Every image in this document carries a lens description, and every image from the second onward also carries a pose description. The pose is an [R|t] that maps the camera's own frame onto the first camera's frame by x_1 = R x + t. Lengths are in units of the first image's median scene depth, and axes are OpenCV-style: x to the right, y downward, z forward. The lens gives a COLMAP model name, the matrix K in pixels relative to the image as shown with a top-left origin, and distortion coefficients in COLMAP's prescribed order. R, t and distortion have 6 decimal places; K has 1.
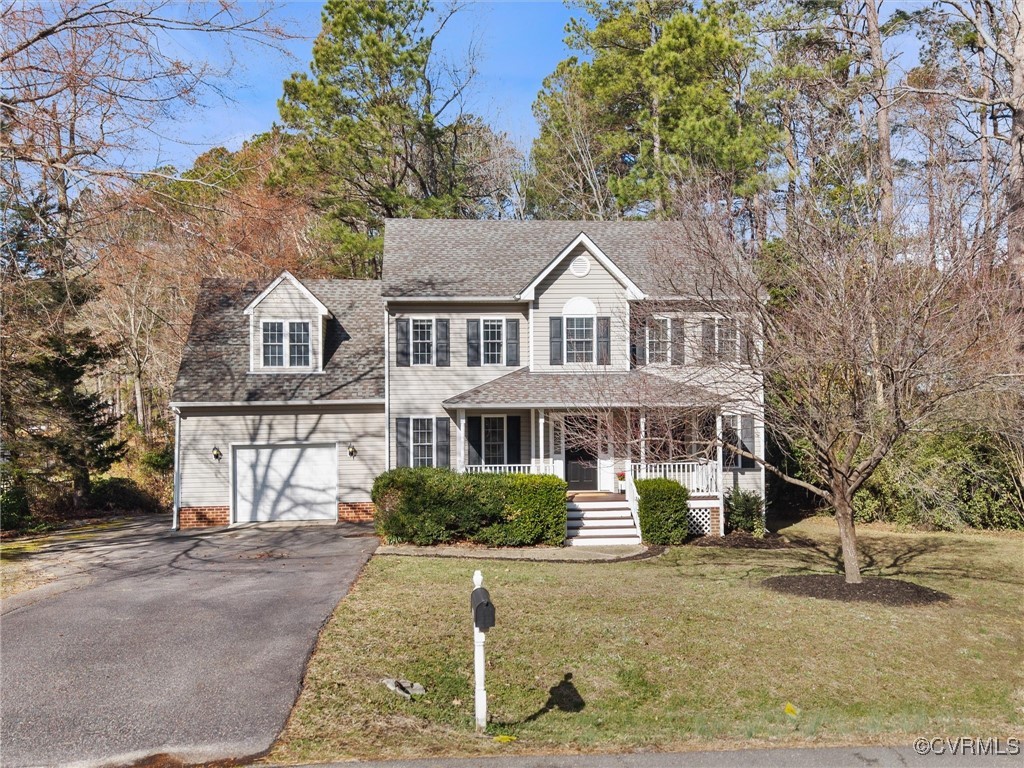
lens RADIAL K [[1008.7, 0, 519.5], [0, 1008.7, 380.3], [0, 0, 1]] dist [0.030710, 0.000000]
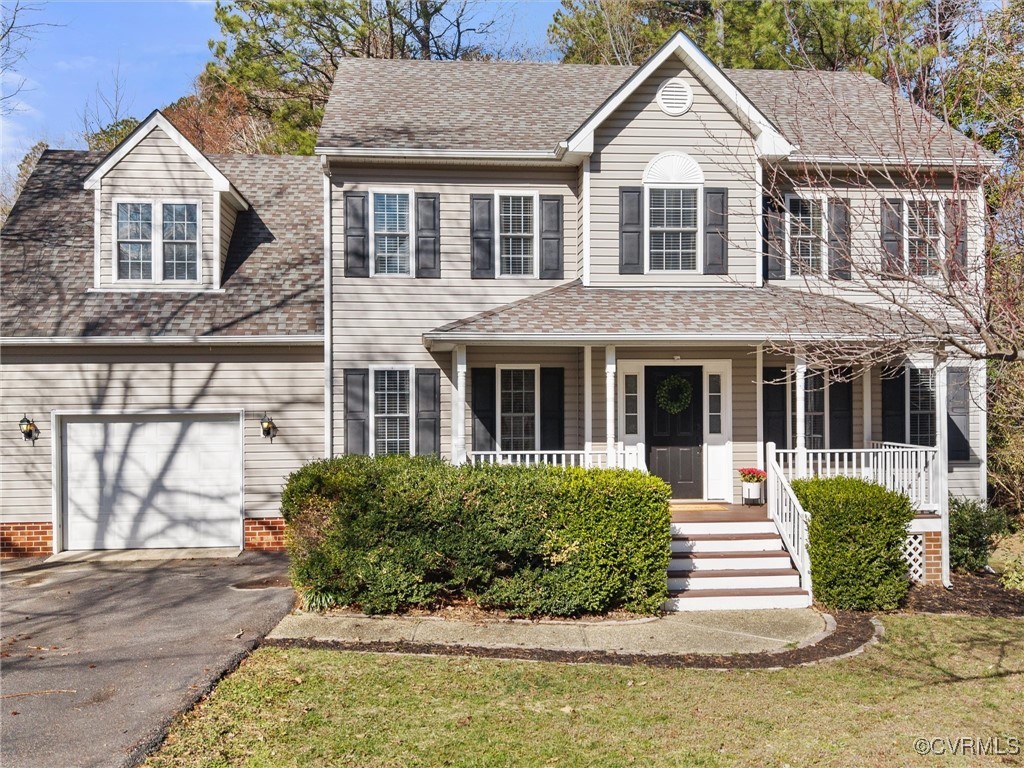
lens RADIAL K [[1008.7, 0, 503.6], [0, 1008.7, 389.4], [0, 0, 1]] dist [0.030710, 0.000000]
pose [[0.999727, 0.003292, -0.023136, -0.020377], [-0.003065, 0.999947, 0.009826, 0.042969], [0.023167, -0.009752, 0.999684, 0.437025]]
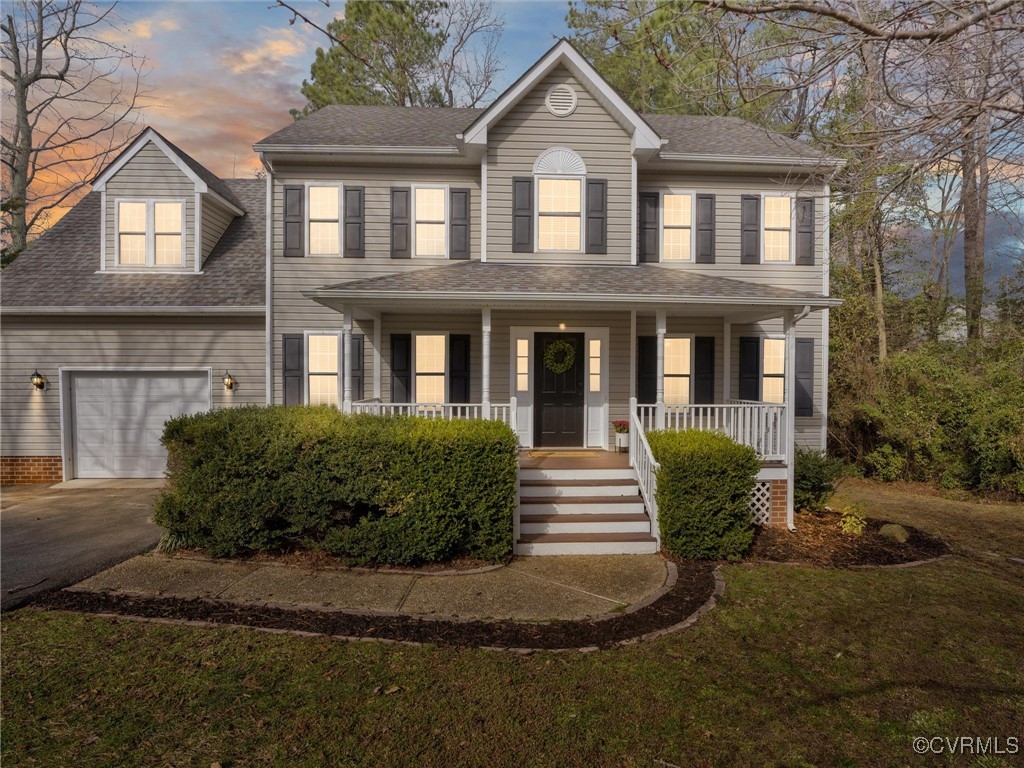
lens RADIAL K [[584.9, 0, 507.2], [0, 584.9, 388.1], [0, 0, 1]] dist [-0.013339, 0.003507]
pose [[0.997412, 0.014073, -0.070508, 0.054086], [-0.011642, 0.999327, 0.034773, 0.058087], [0.070950, -0.033862, 0.996905, 0.616663]]
